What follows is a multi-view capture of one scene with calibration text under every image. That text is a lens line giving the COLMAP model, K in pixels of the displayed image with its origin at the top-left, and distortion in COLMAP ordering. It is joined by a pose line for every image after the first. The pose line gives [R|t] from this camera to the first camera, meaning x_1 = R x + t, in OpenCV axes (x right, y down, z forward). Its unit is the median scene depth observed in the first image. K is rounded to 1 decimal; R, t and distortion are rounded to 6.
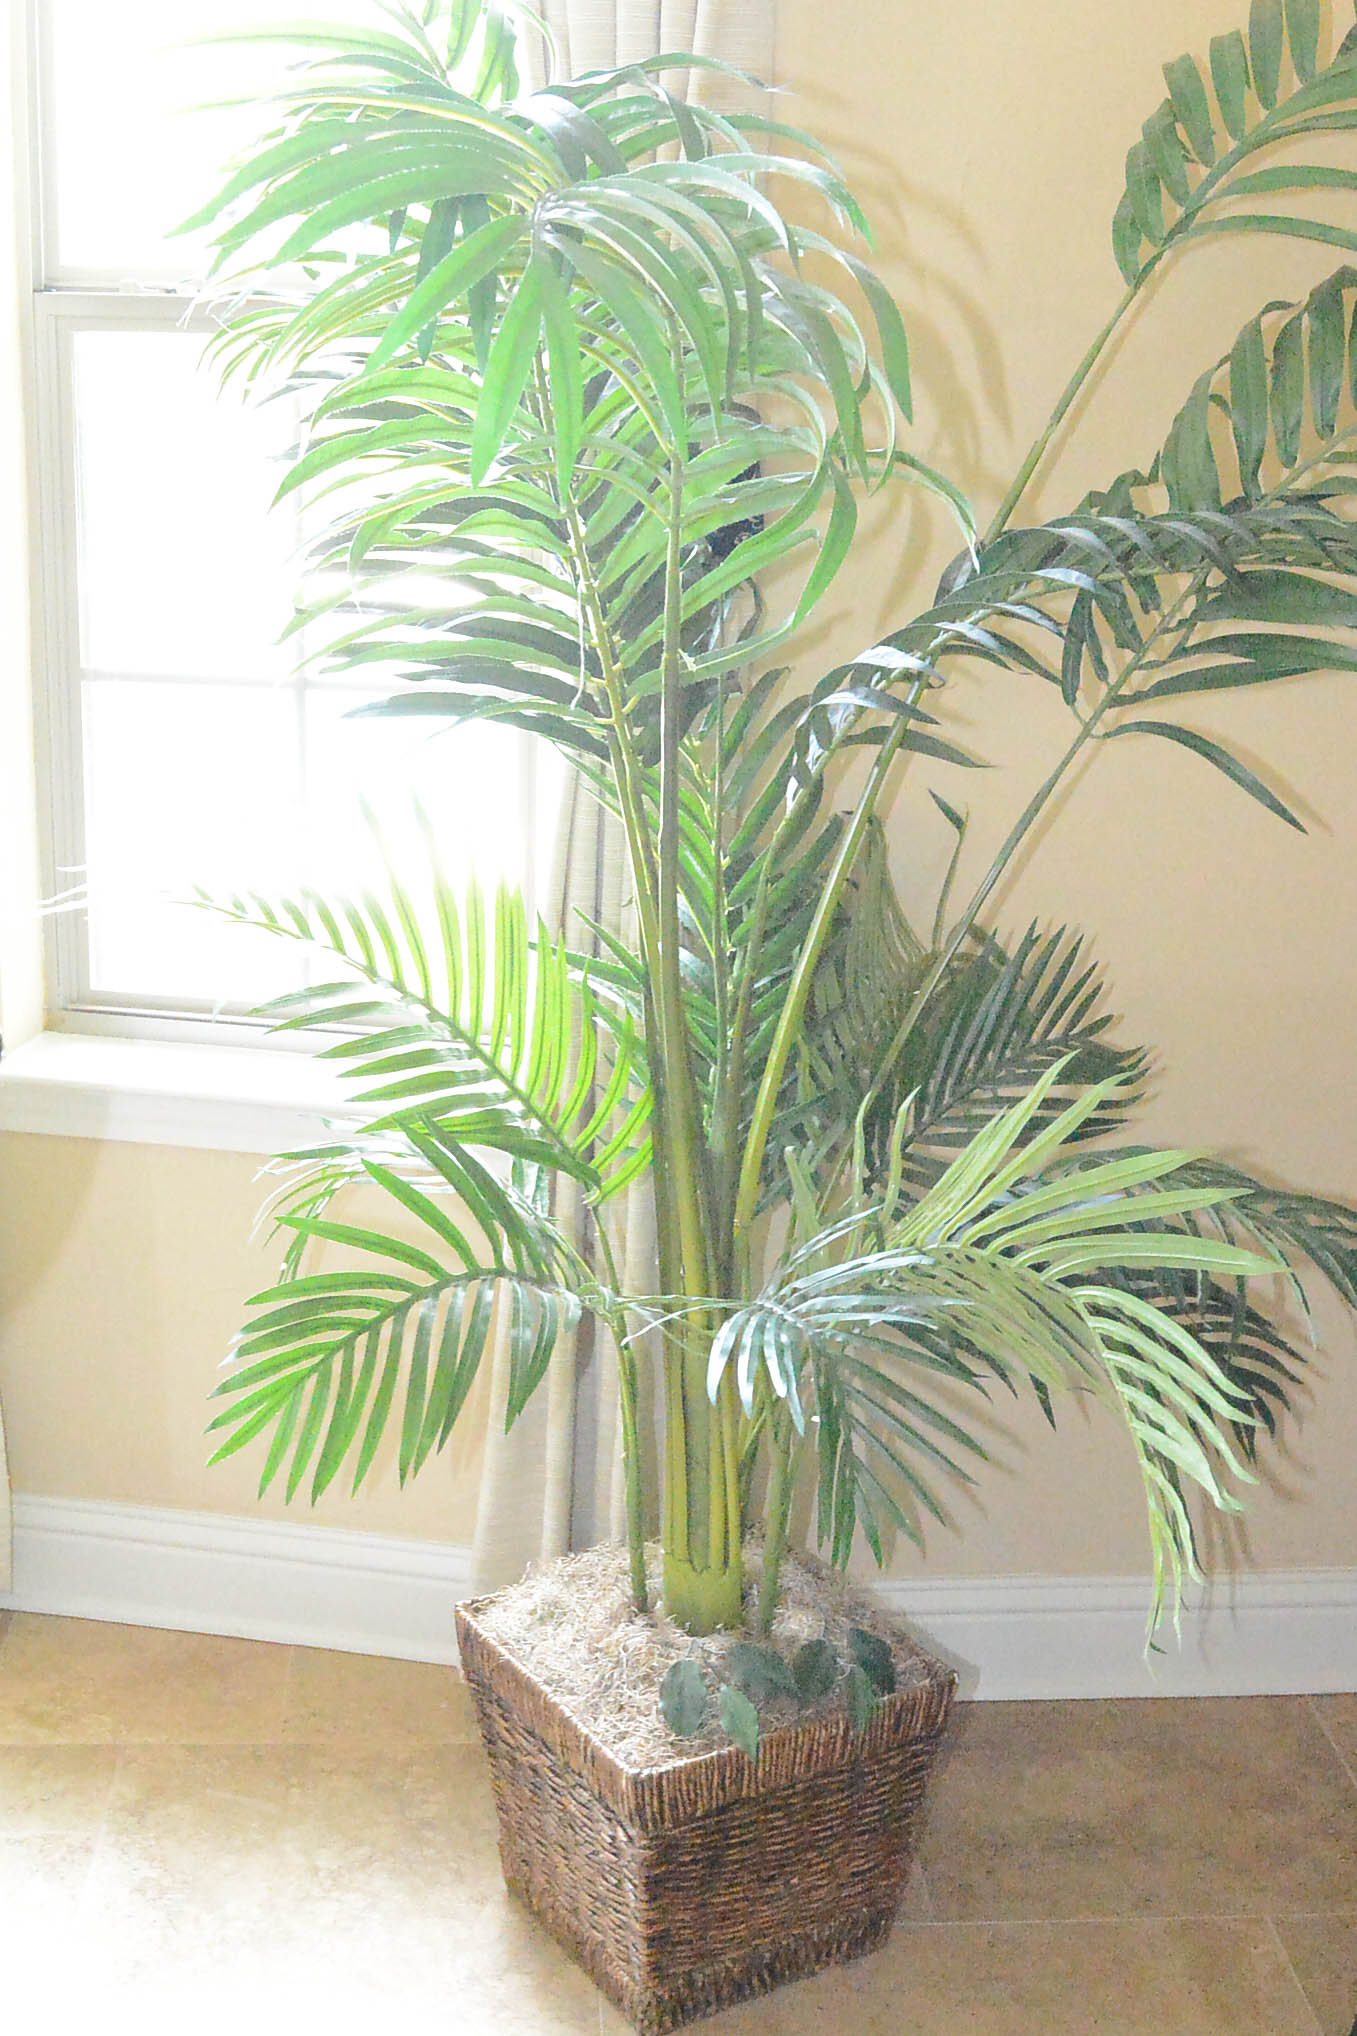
lens RADIAL K [[2560.2, 0, 678.5], [0, 2560.2, 1018.0], [0, 0, 1]] dist [-0.064217, 0.020280]
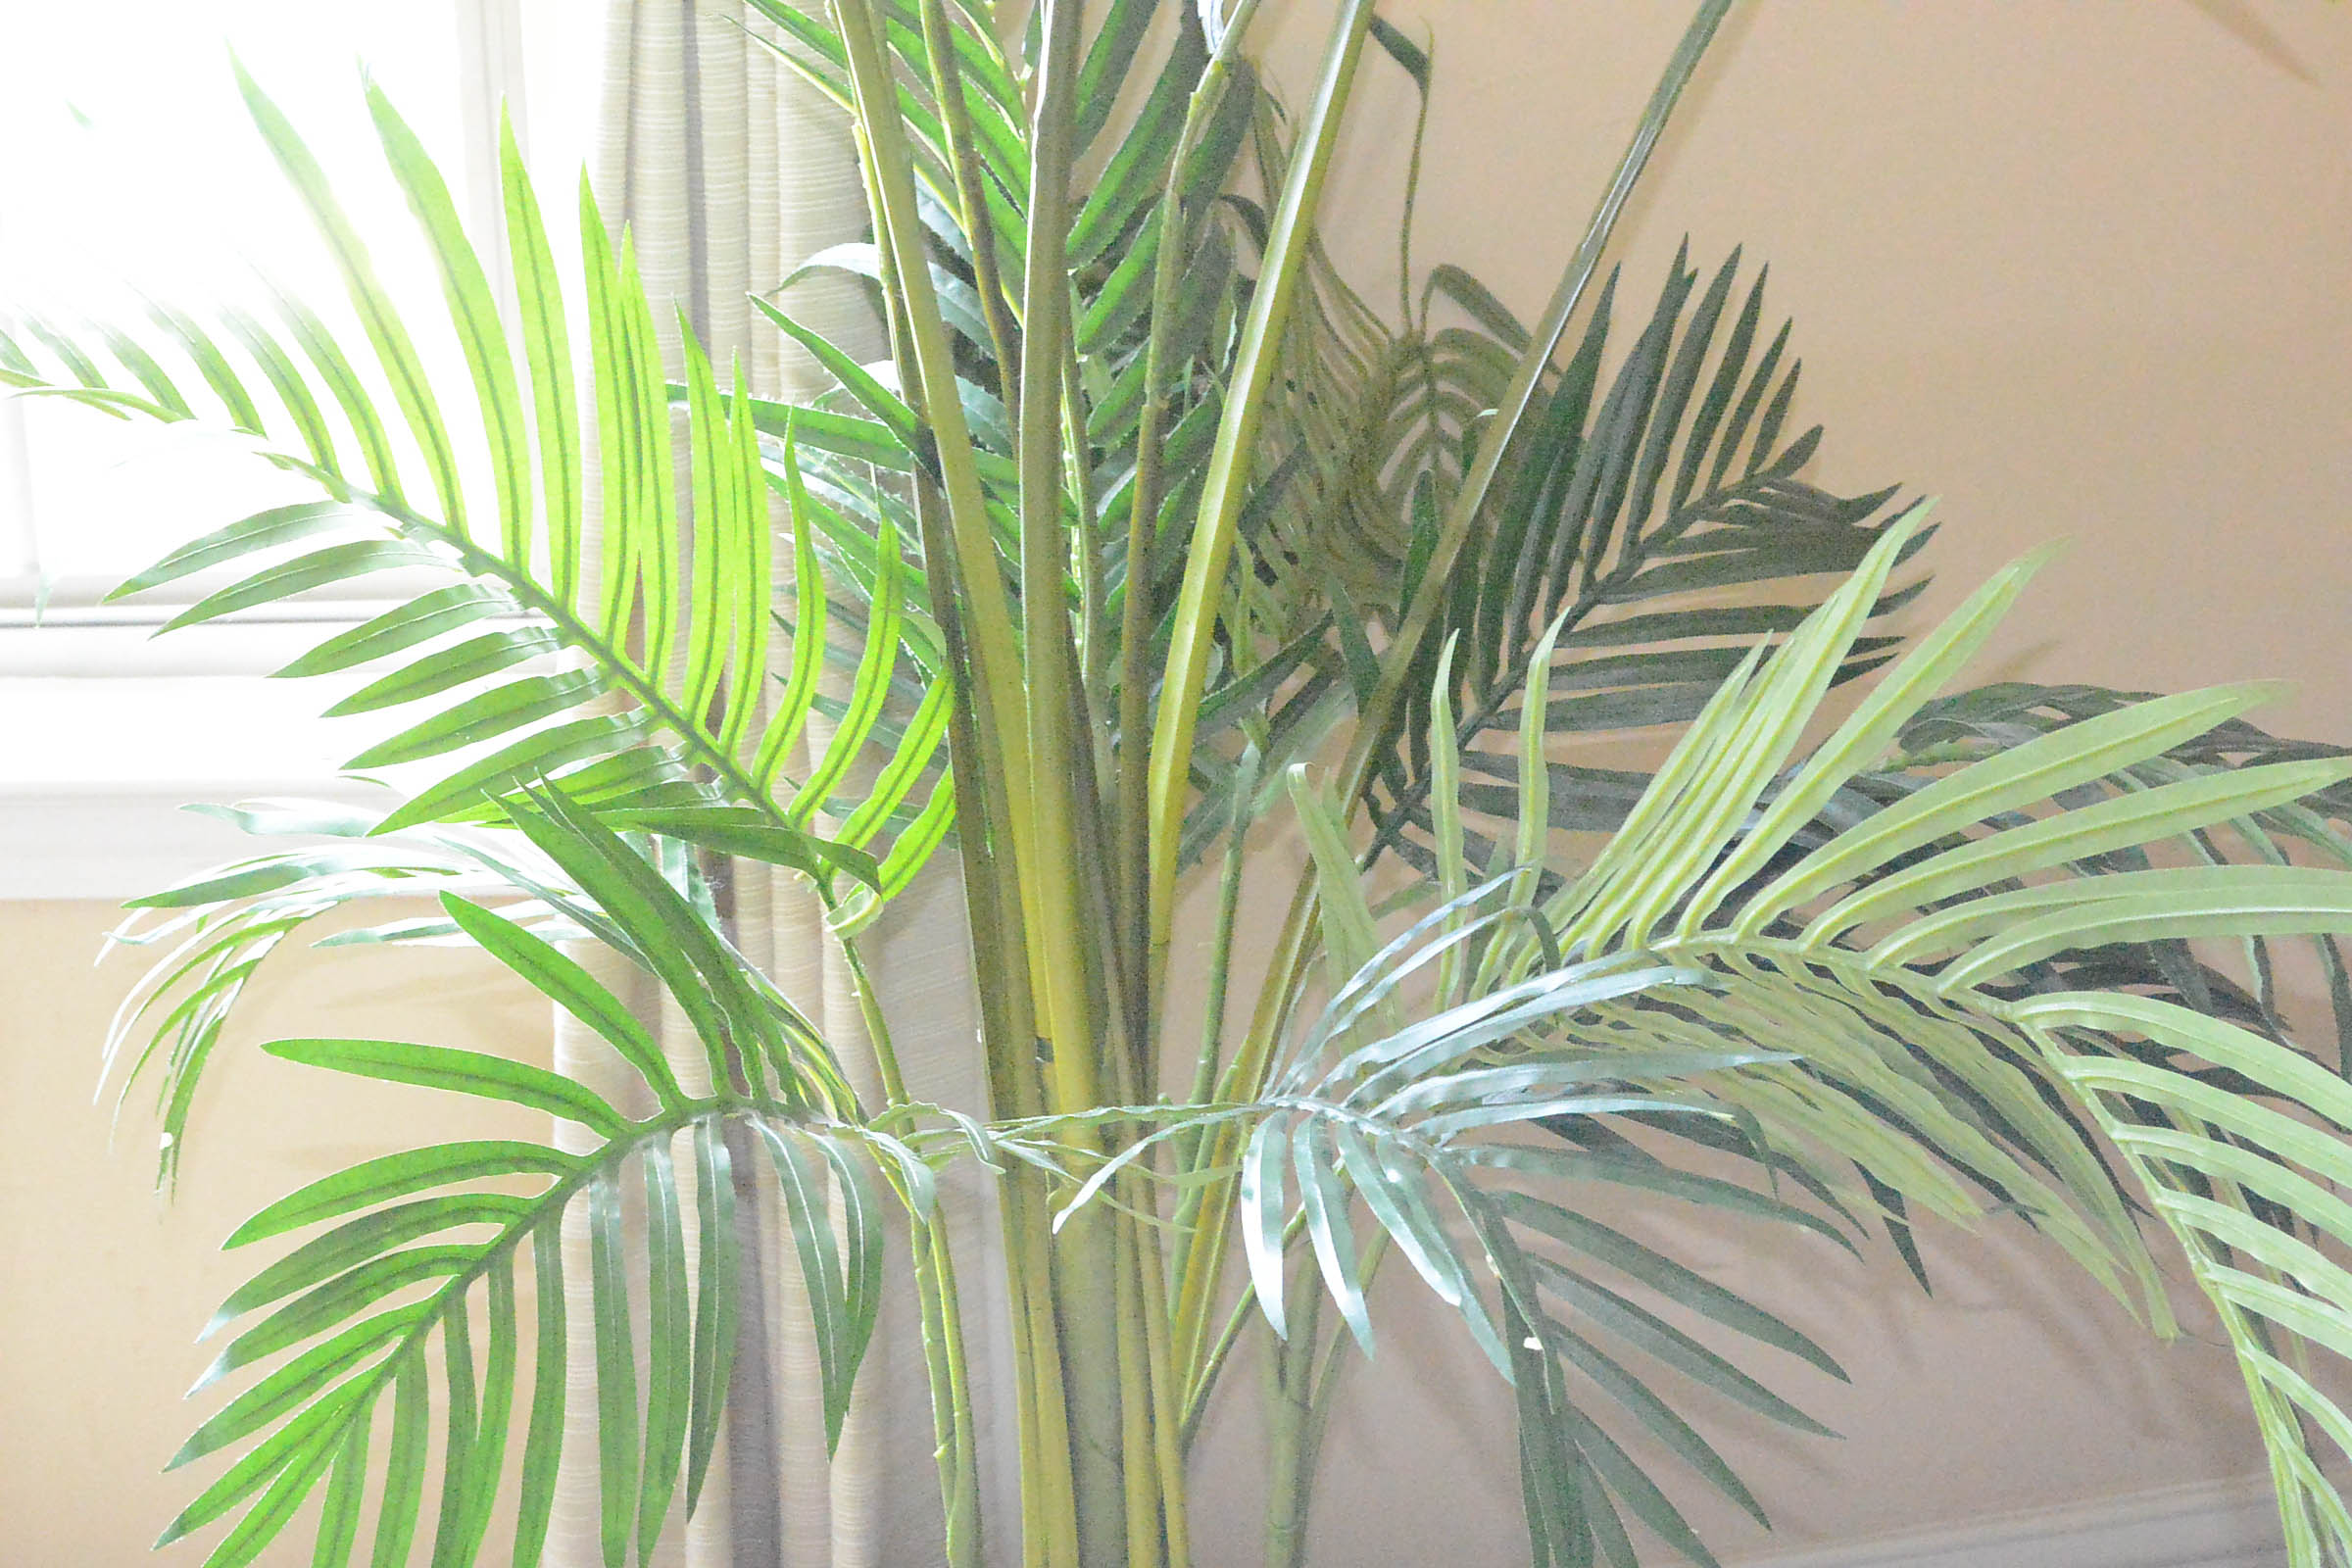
lens RADIAL K [[4767.3, 0, 1210.8], [0, 4767.3, 785.1], [0, 0, 1]] dist [0.022311, -0.242905]
pose [[0.979384, -0.105466, 0.172288, -0.127774], [0.095060, 0.993174, 0.067598, -0.006799], [-0.178241, -0.049827, 0.982724, 0.151050]]
